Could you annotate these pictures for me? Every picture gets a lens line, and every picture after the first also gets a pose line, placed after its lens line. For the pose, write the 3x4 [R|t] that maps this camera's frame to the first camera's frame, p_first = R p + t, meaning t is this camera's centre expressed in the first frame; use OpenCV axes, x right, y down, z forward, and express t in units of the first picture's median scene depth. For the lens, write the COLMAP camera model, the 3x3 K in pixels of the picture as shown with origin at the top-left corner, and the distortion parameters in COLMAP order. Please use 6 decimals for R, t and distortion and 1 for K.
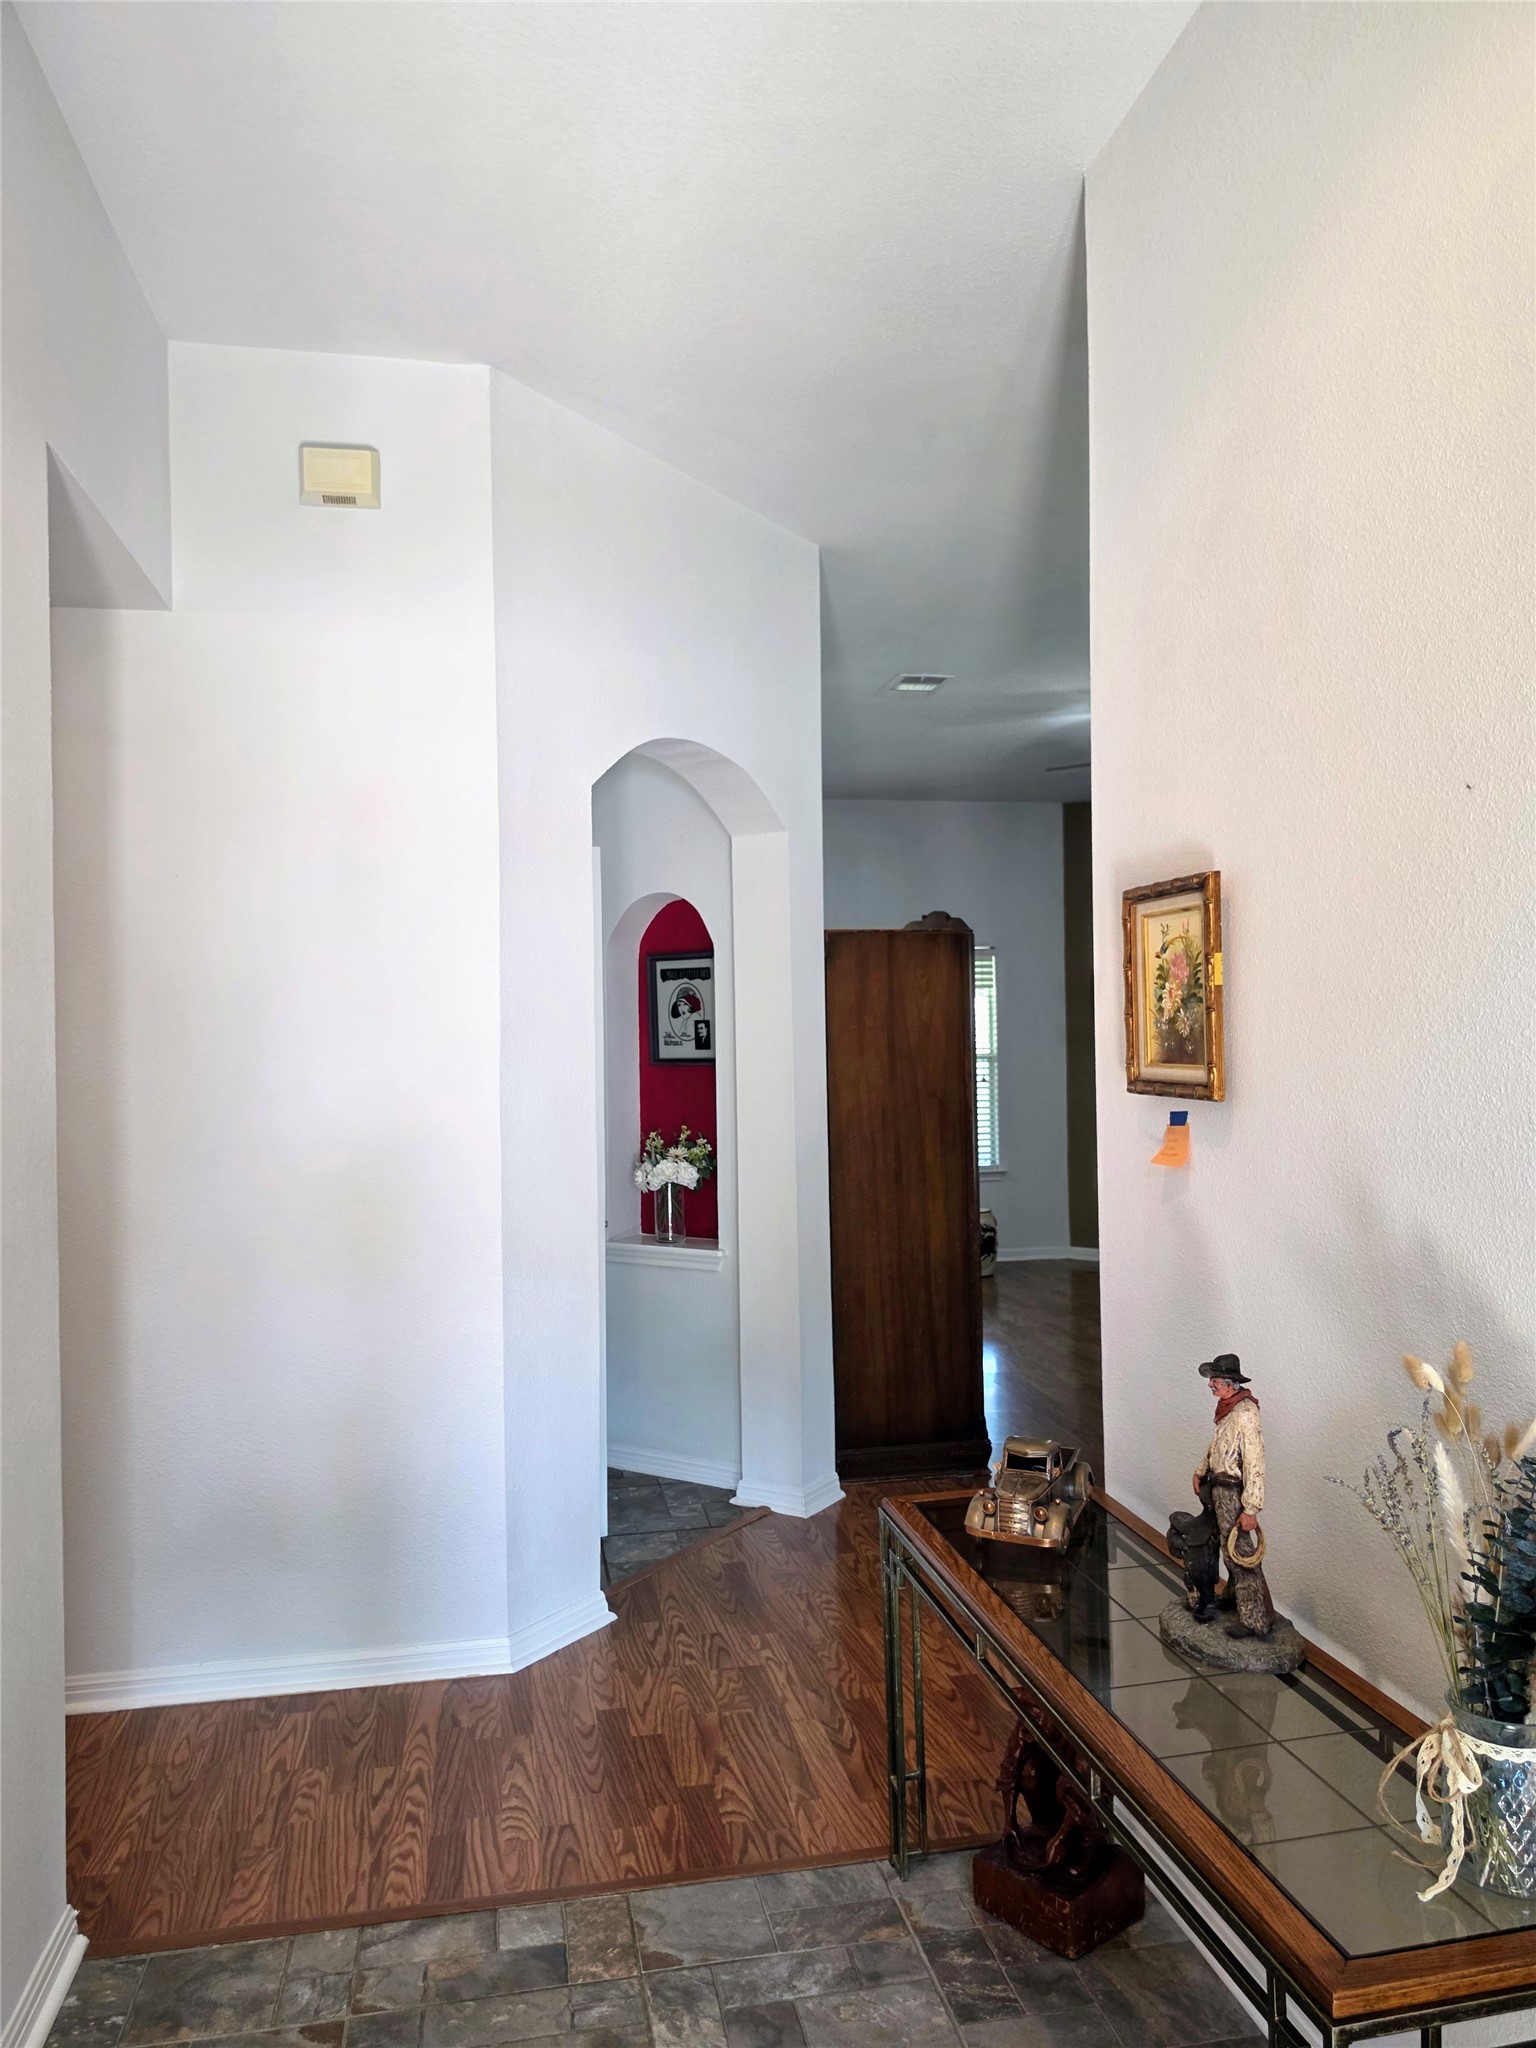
lens RADIAL K [[1585.5, 0, 766.1], [0, 1585.5, 1023.7], [0, 0, 1]] dist [0.030926, -0.030215]
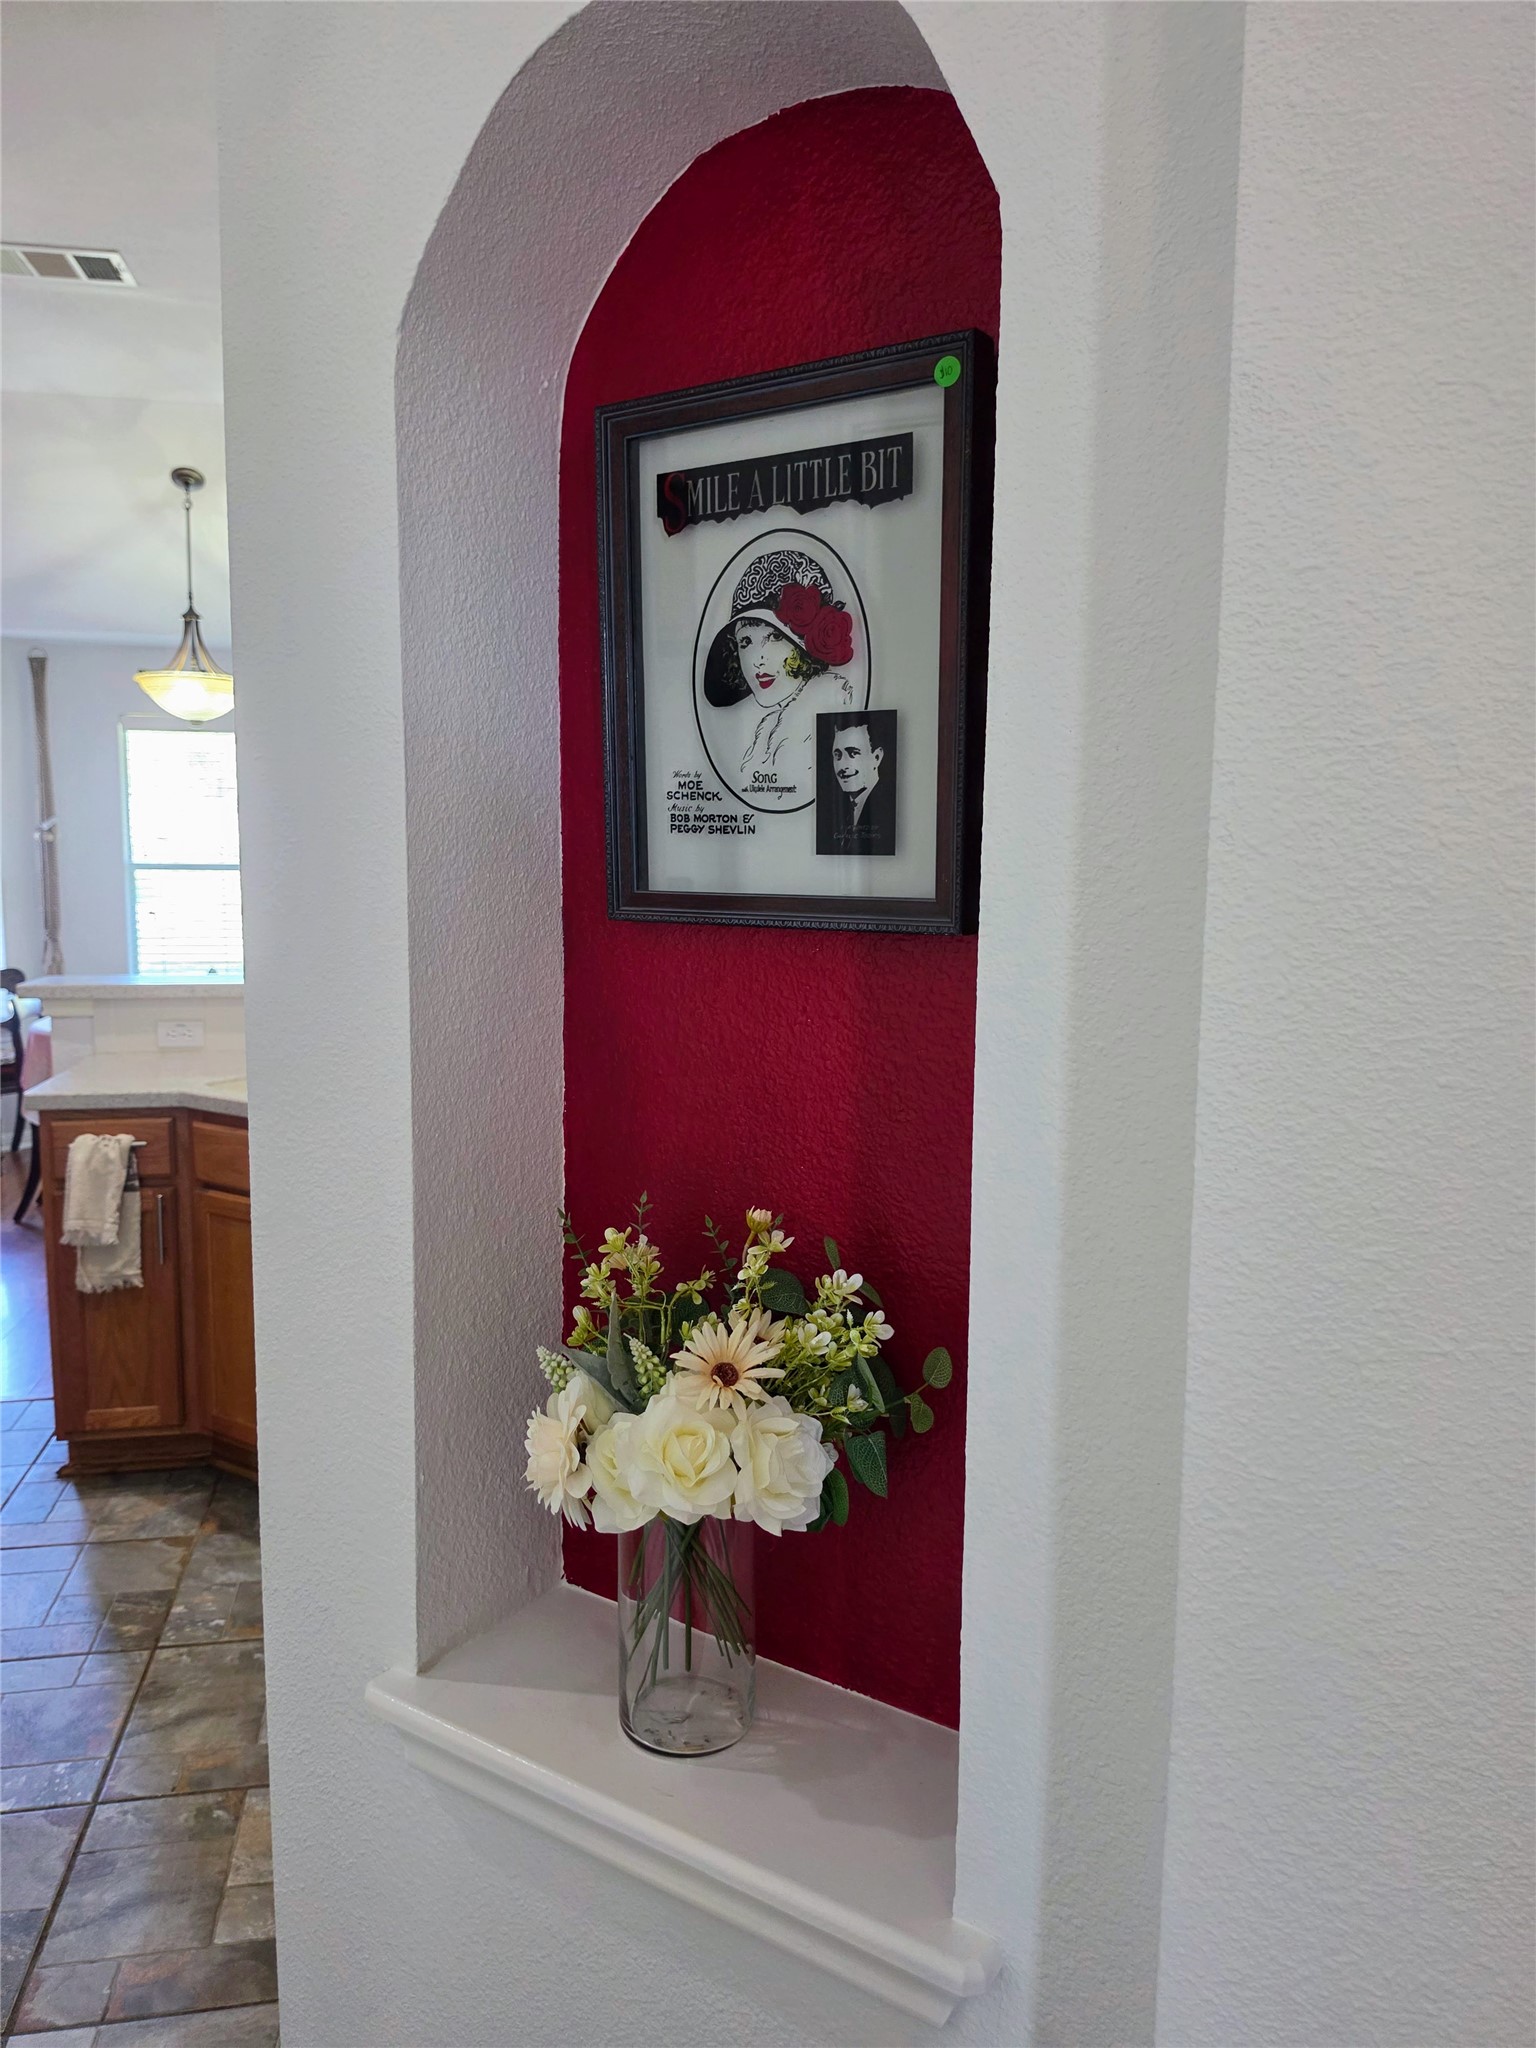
lens RADIAL K [[1585.5, 0, 766.7], [0, 1585.5, 1020.4], [0, 0, 1]] dist [0.030926, -0.030215]
pose [[0.999775, 0.020934, 0.003299, -0.051862], [-0.021174, 0.993211, 0.114380, 0.014202], [-0.000882, -0.114425, 0.993432, 0.786369]]
